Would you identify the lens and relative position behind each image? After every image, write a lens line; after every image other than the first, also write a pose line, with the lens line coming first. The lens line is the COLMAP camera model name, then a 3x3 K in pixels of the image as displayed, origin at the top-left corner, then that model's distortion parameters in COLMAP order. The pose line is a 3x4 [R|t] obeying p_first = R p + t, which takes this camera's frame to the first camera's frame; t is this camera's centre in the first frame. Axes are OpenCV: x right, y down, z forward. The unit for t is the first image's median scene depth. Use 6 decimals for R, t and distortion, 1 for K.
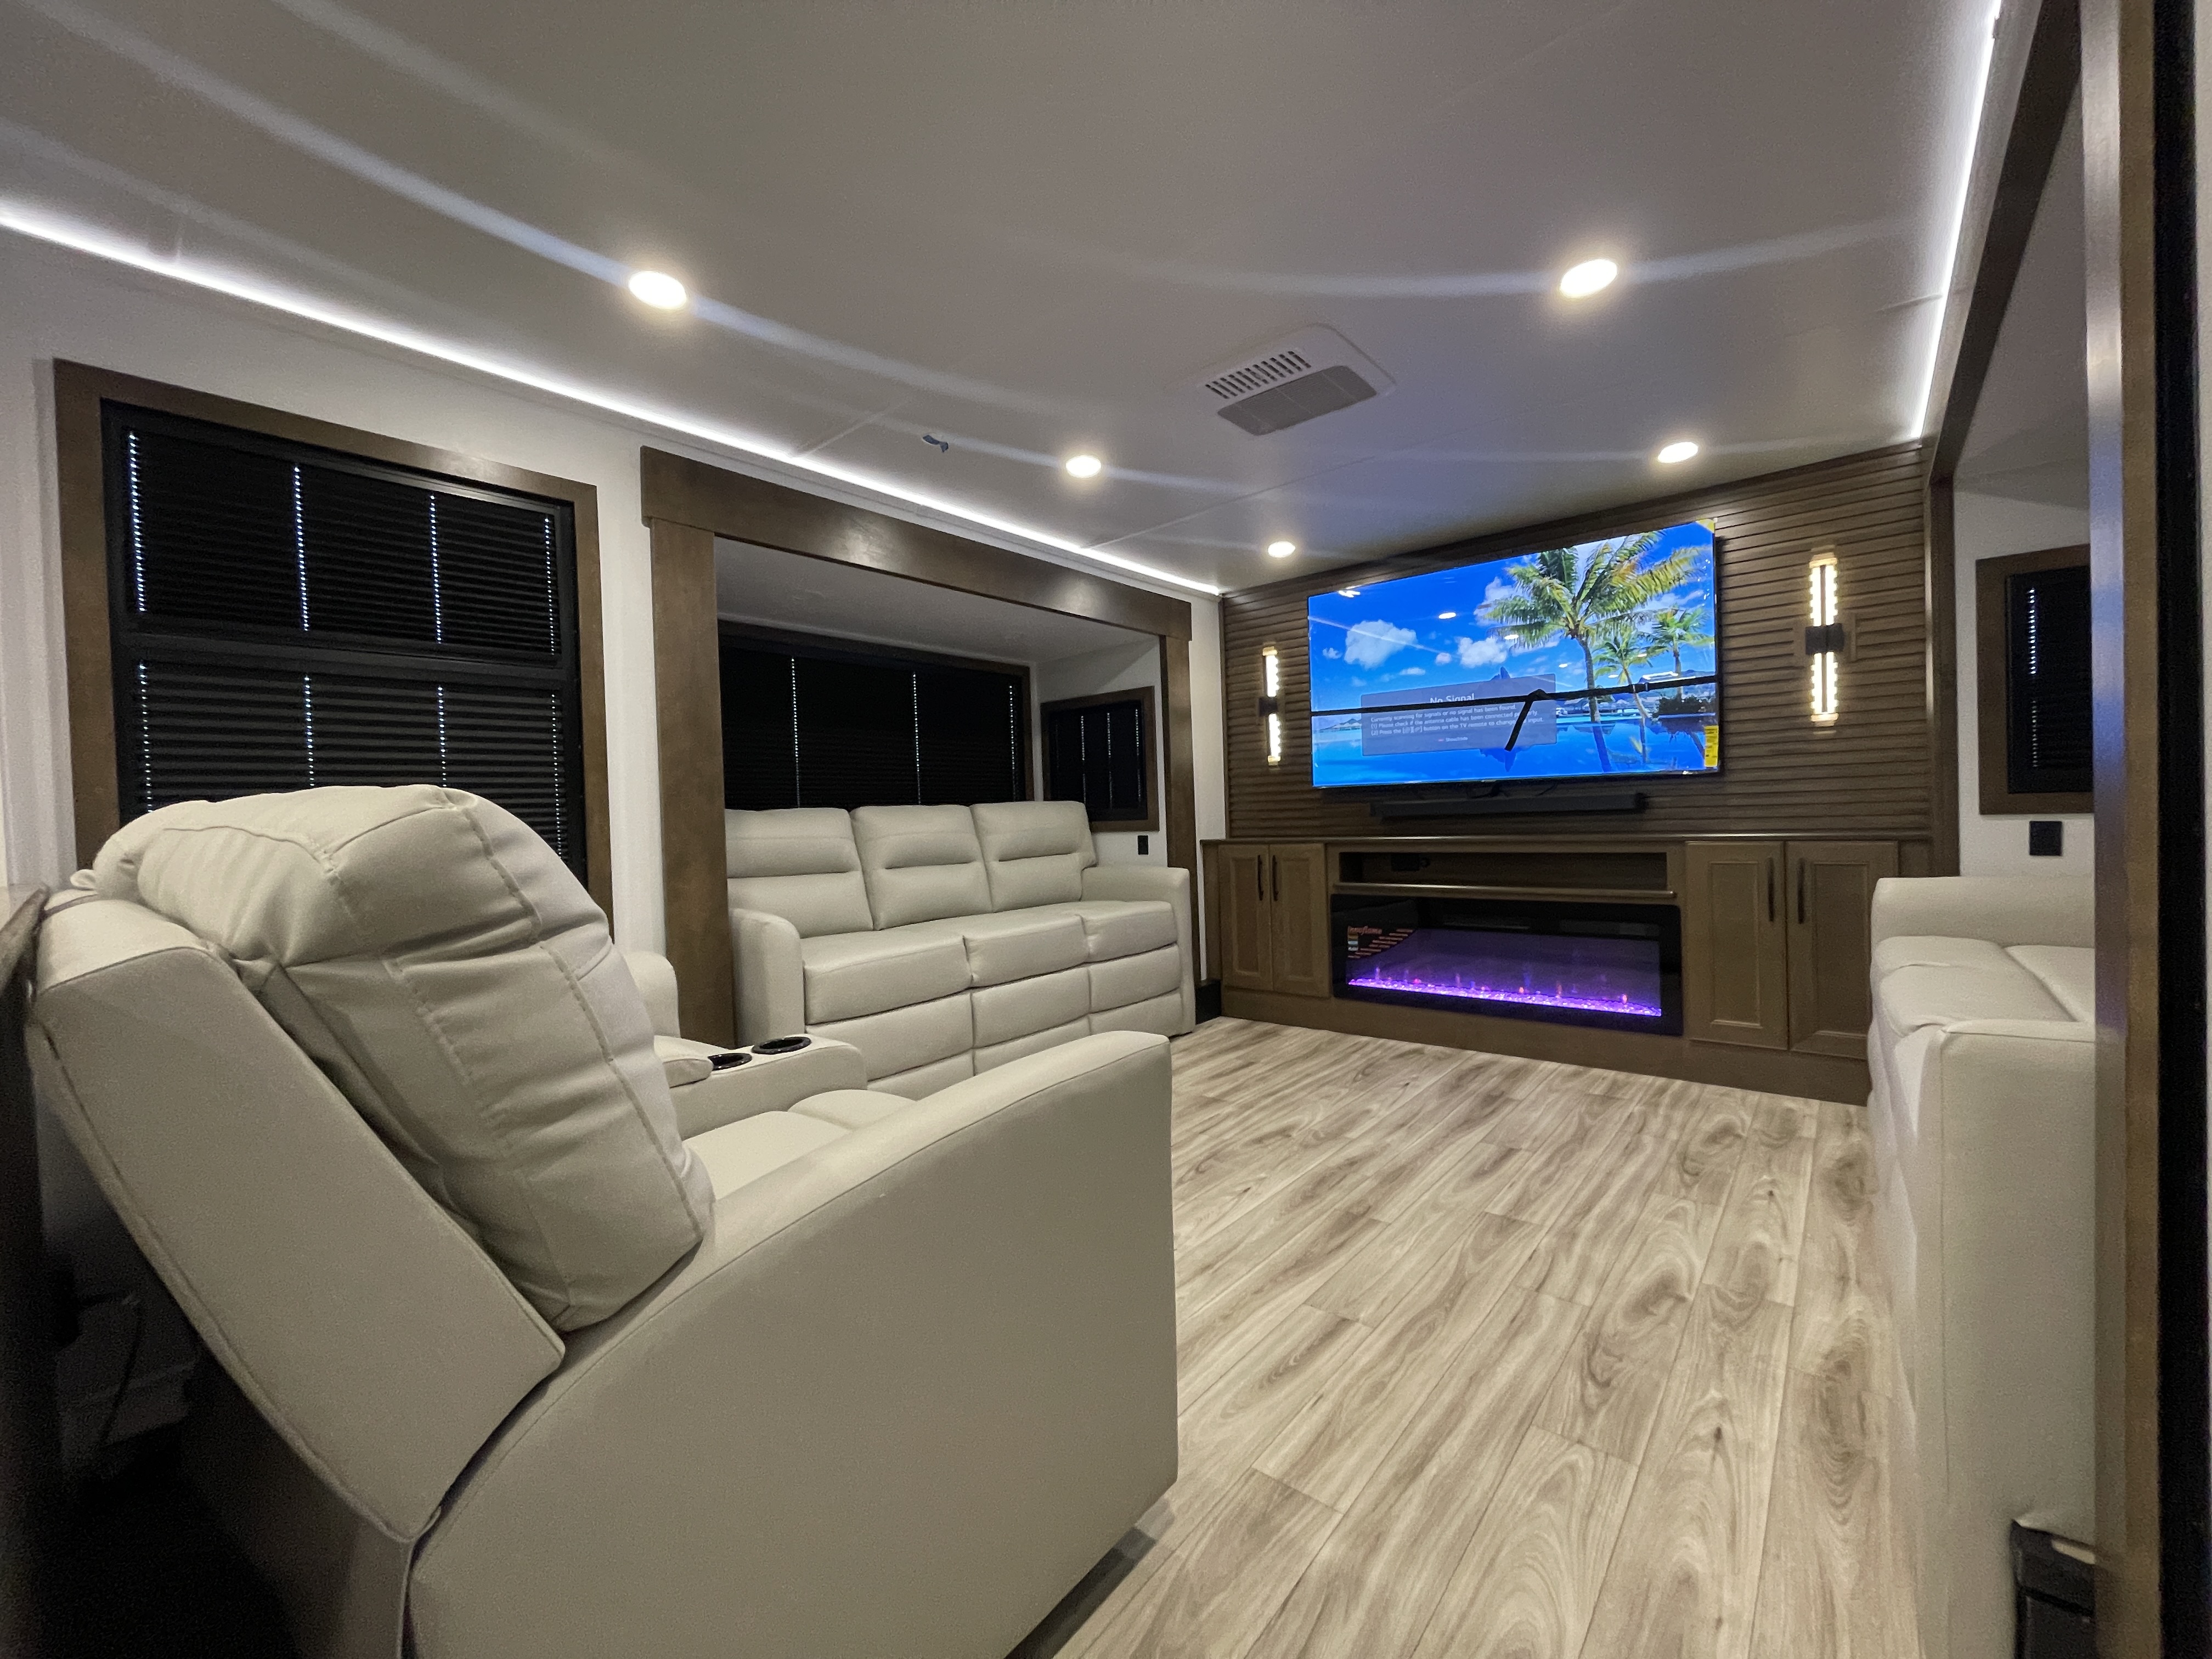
lens RADIAL K [[900.2, 0, 1114.3], [0, 900.2, 817.4], [0, 0, 1]] dist [-0.000692, -0.000492]
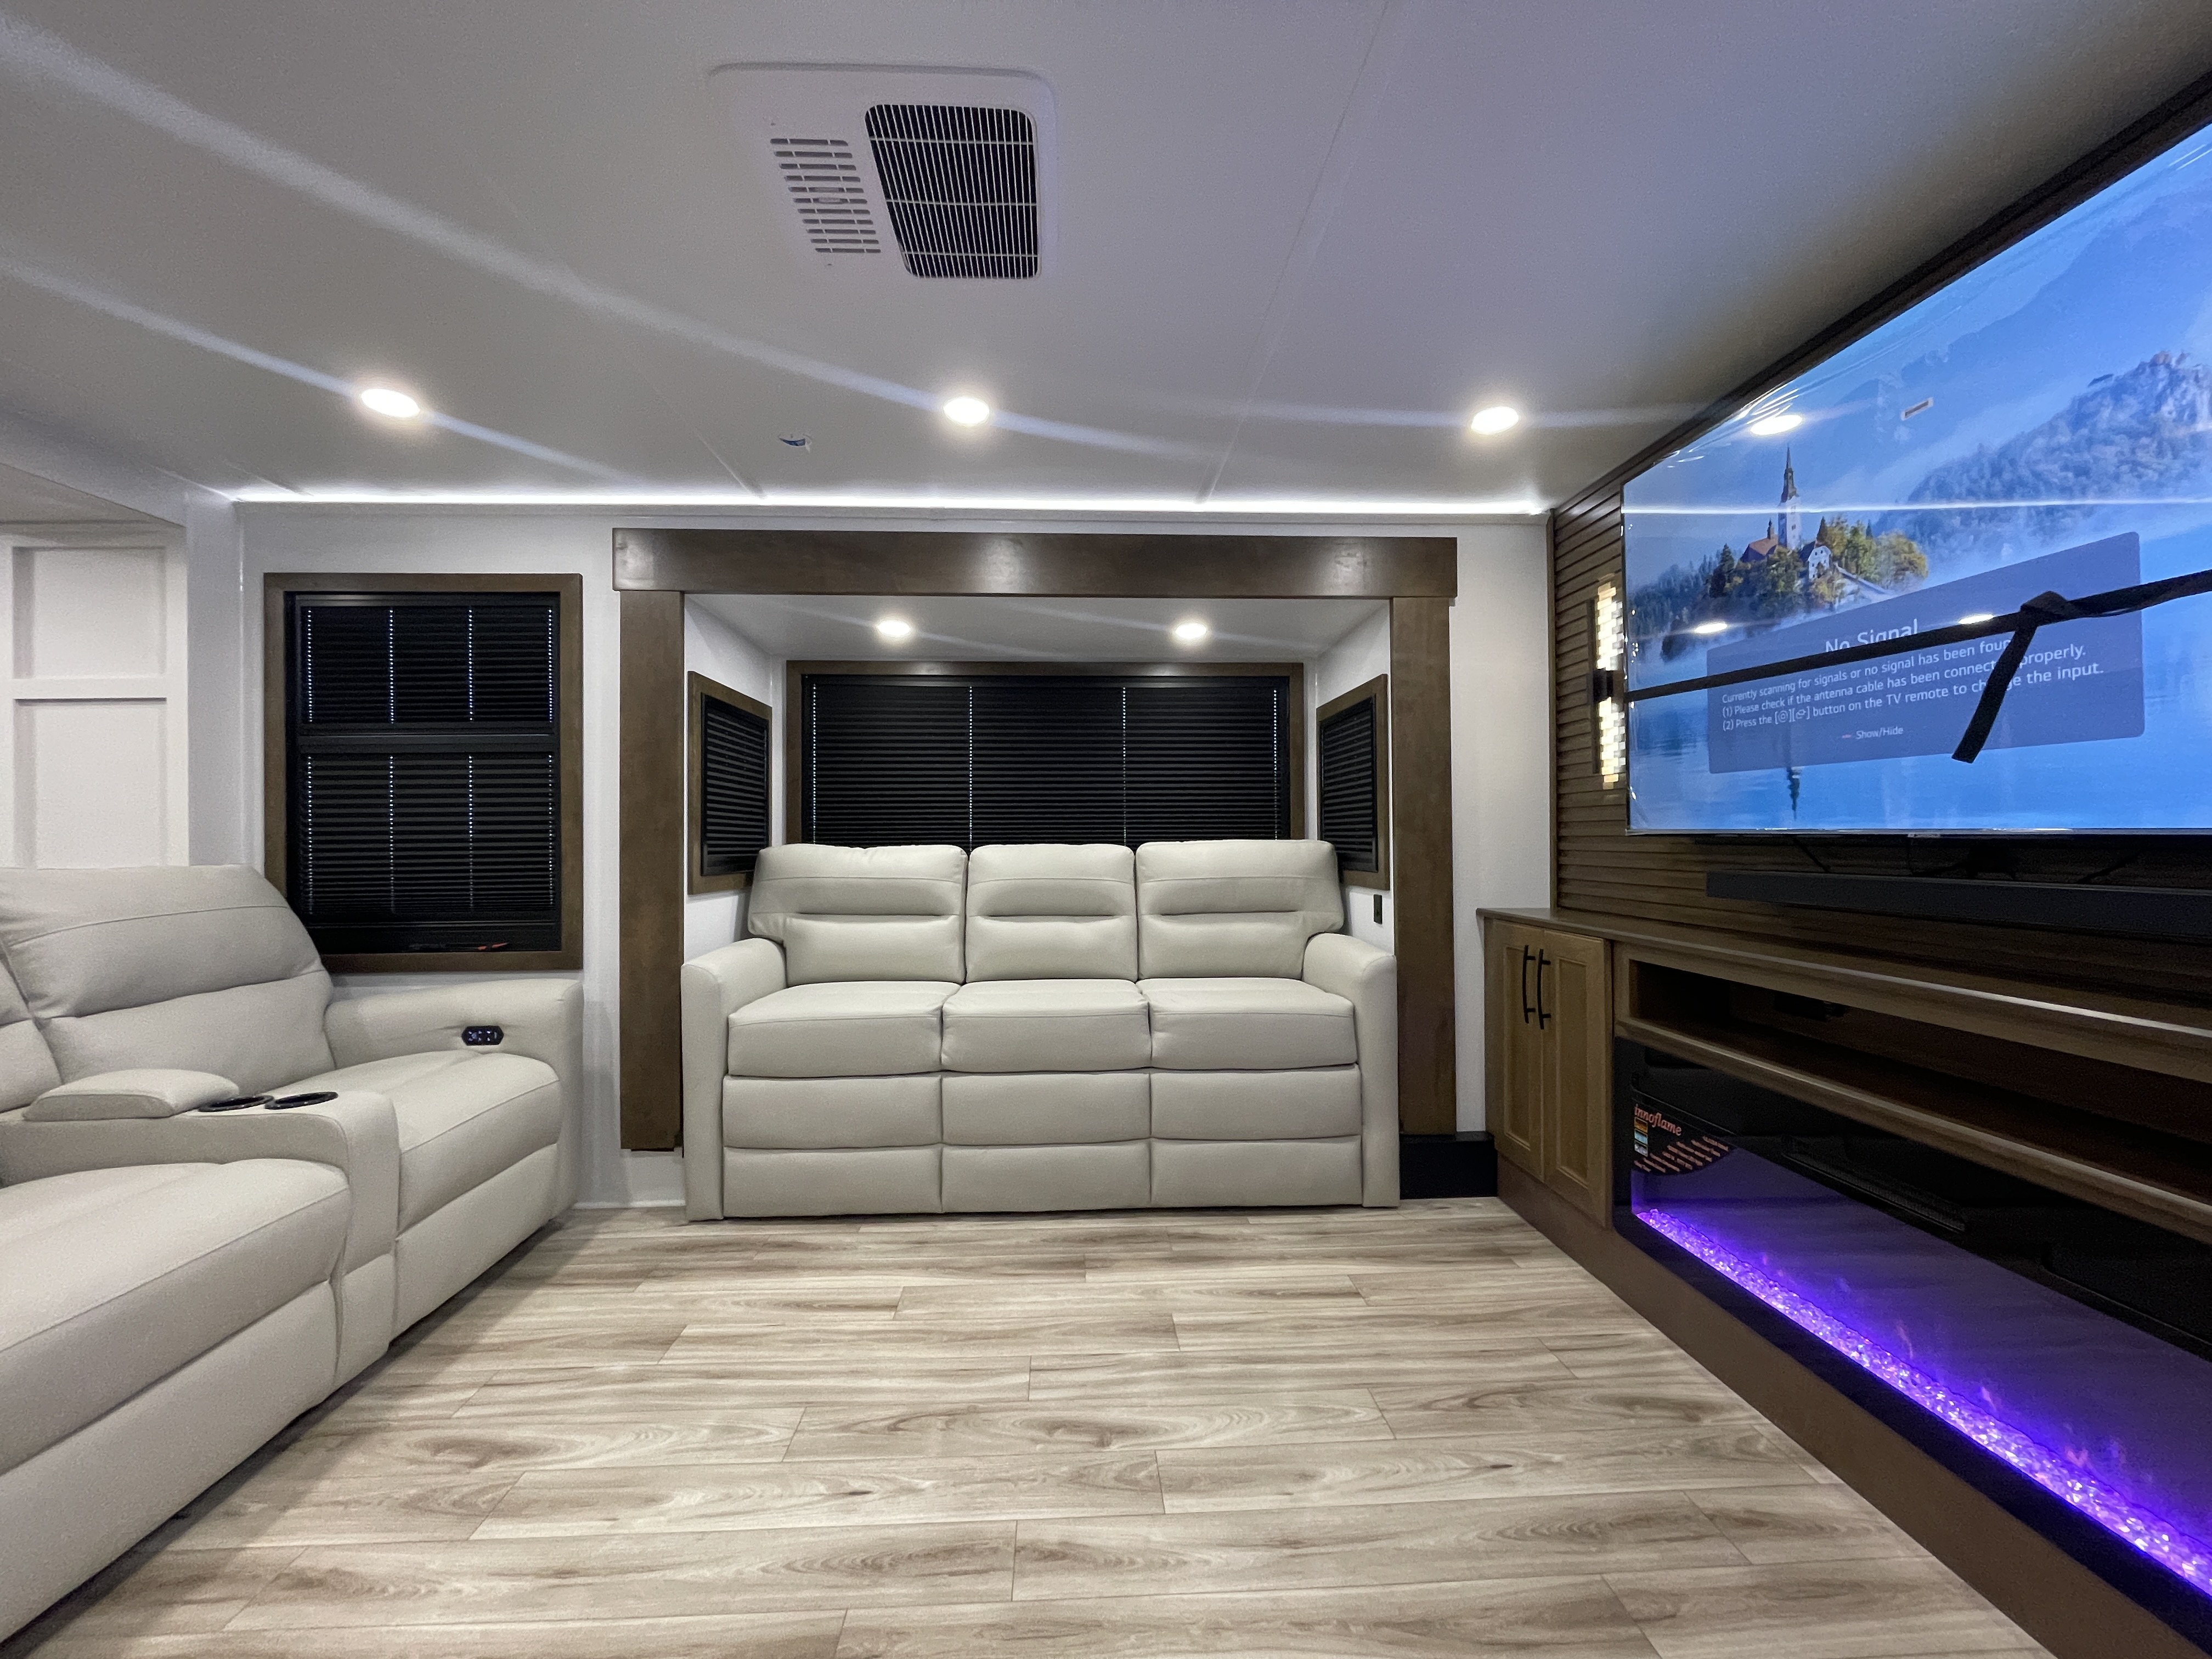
lens RADIAL K [[900.2, 0, 1107.7], [0, 900.2, 825.9], [0, 0, 1]] dist [-0.000692, -0.000492]
pose [[0.670762, 0.020177, -0.741398, 0.556248], [-0.018691, 0.999772, 0.010298, -0.050014], [0.741437, 0.006950, 0.670986, 0.539347]]
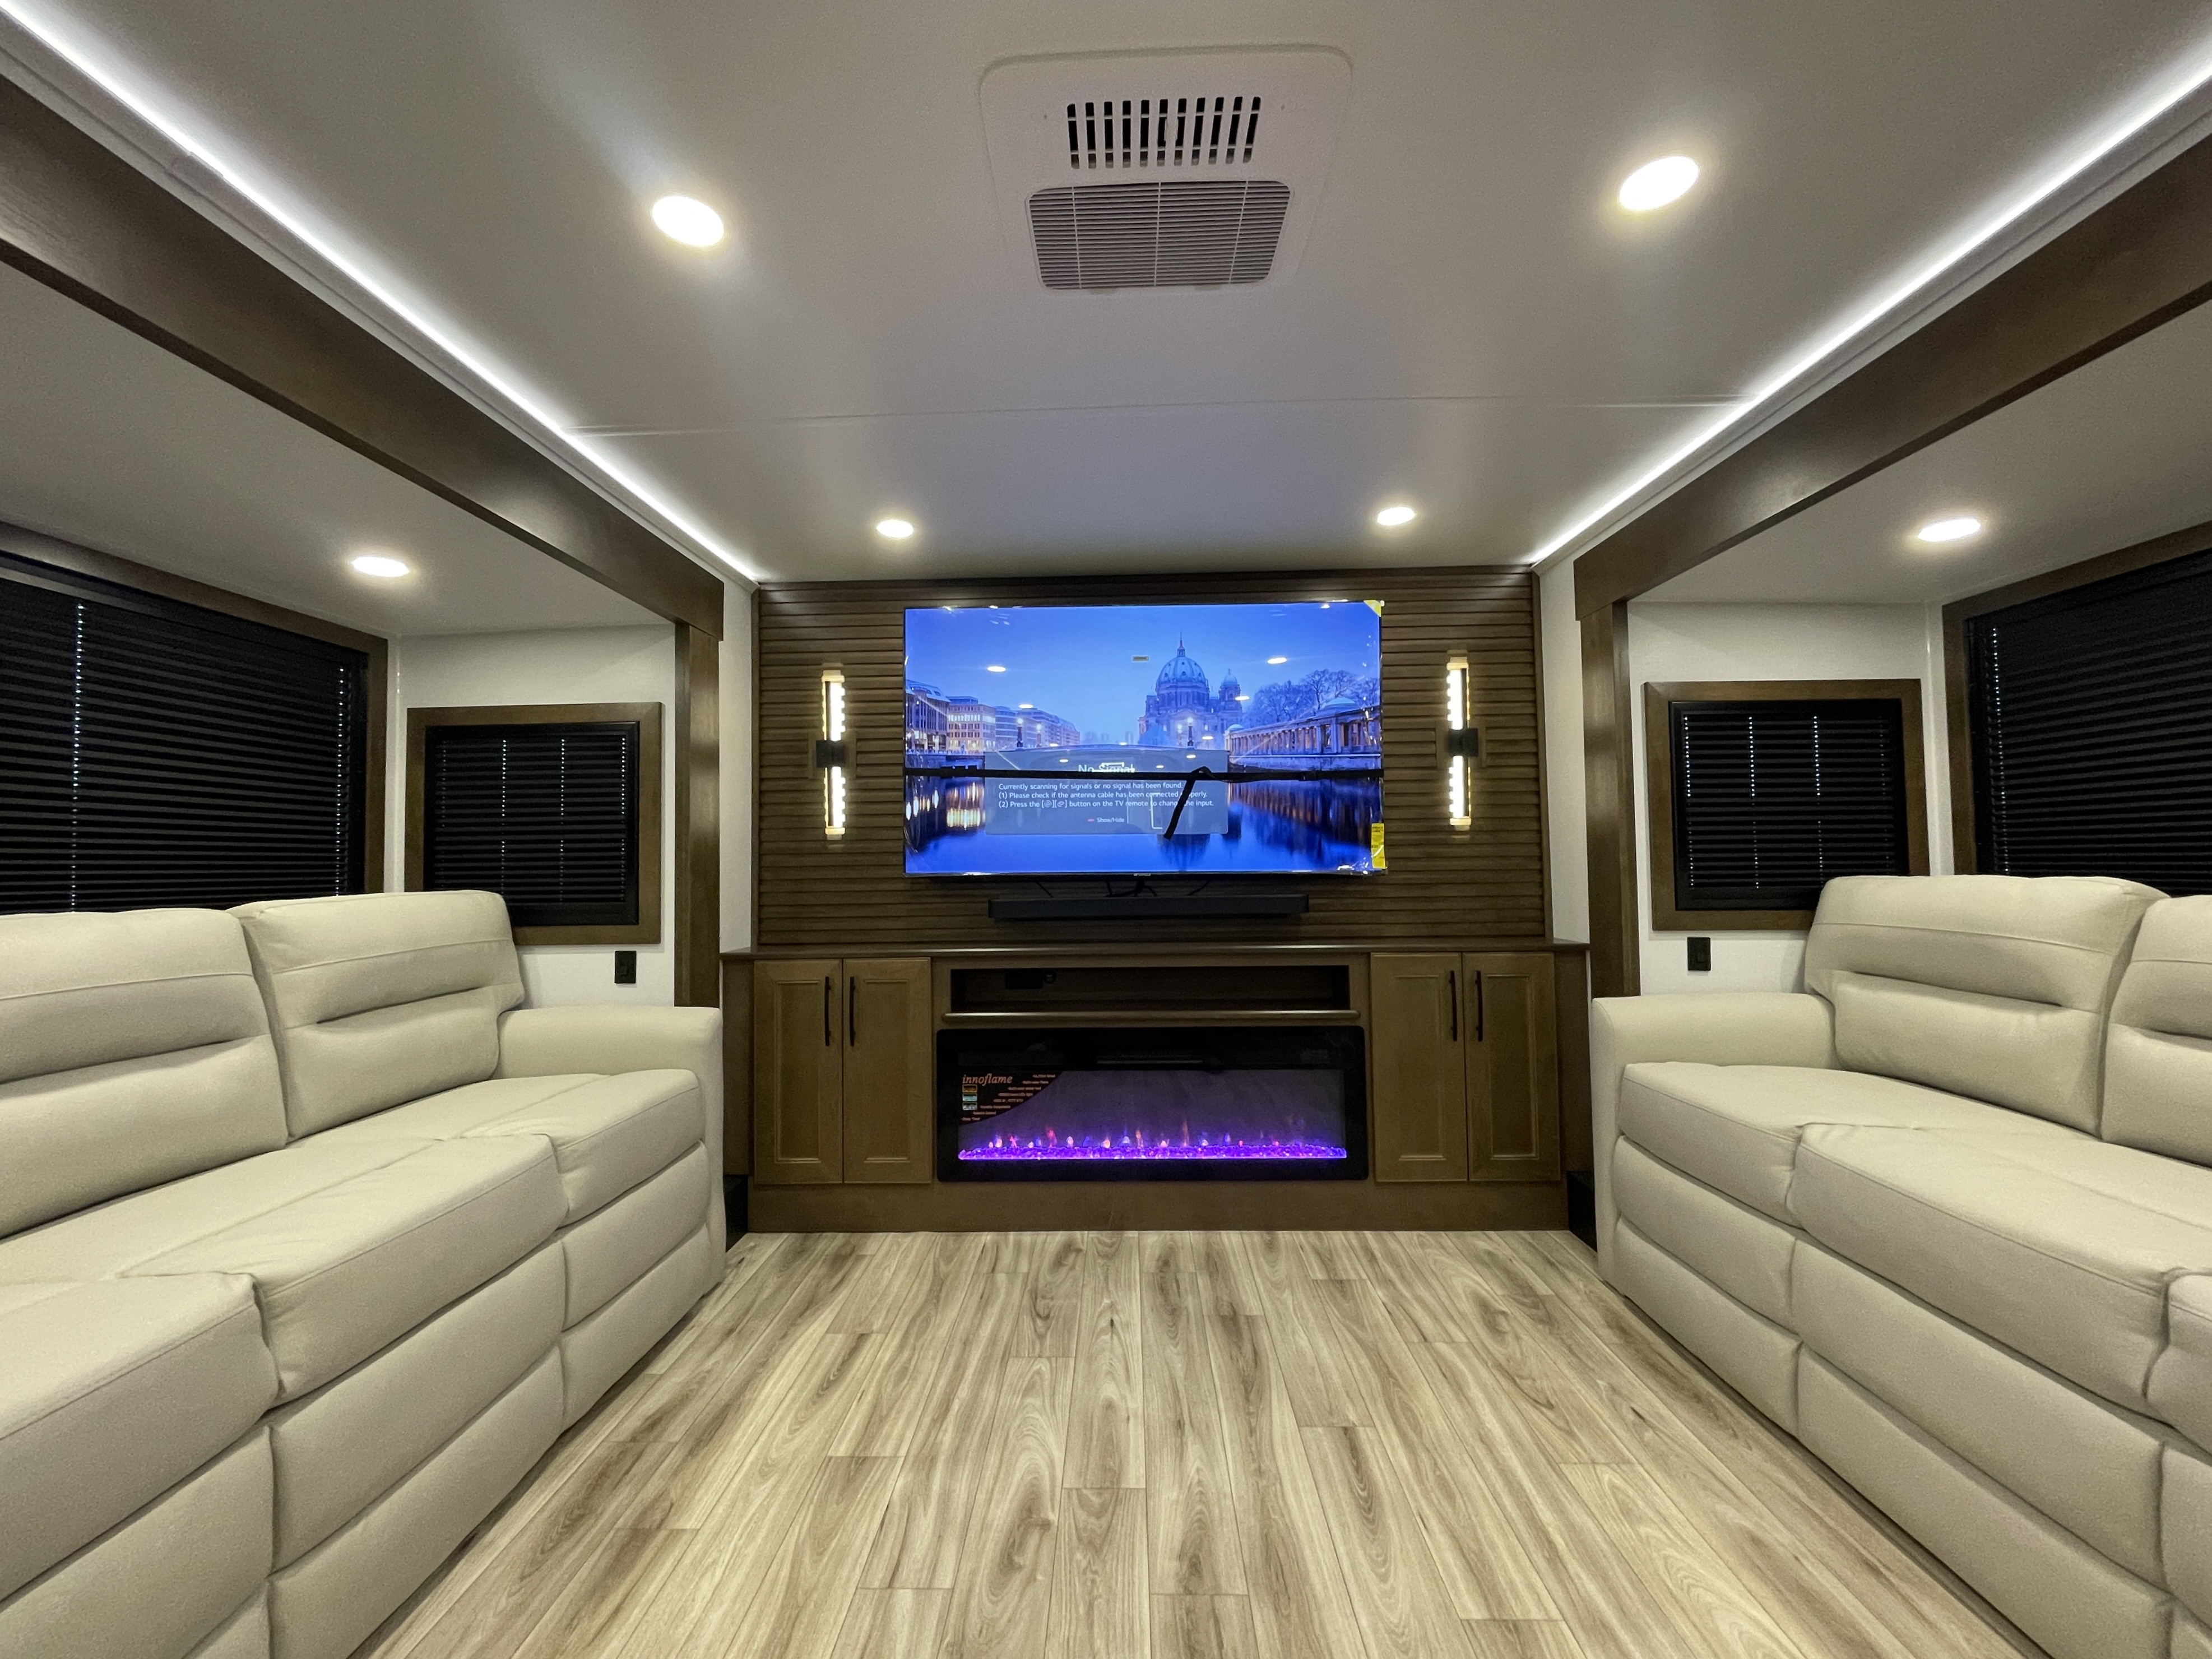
lens RADIAL K [[900.3, 0, 1098.3], [0, 900.3, 835.4], [0, 0, 1]] dist [-0.000692, -0.000492]
pose [[0.790728, 0.042158, 0.610715, -0.123603], [-0.010860, 0.998435, -0.054863, -0.038018], [-0.612072, 0.036749, 0.789948, 0.467189]]
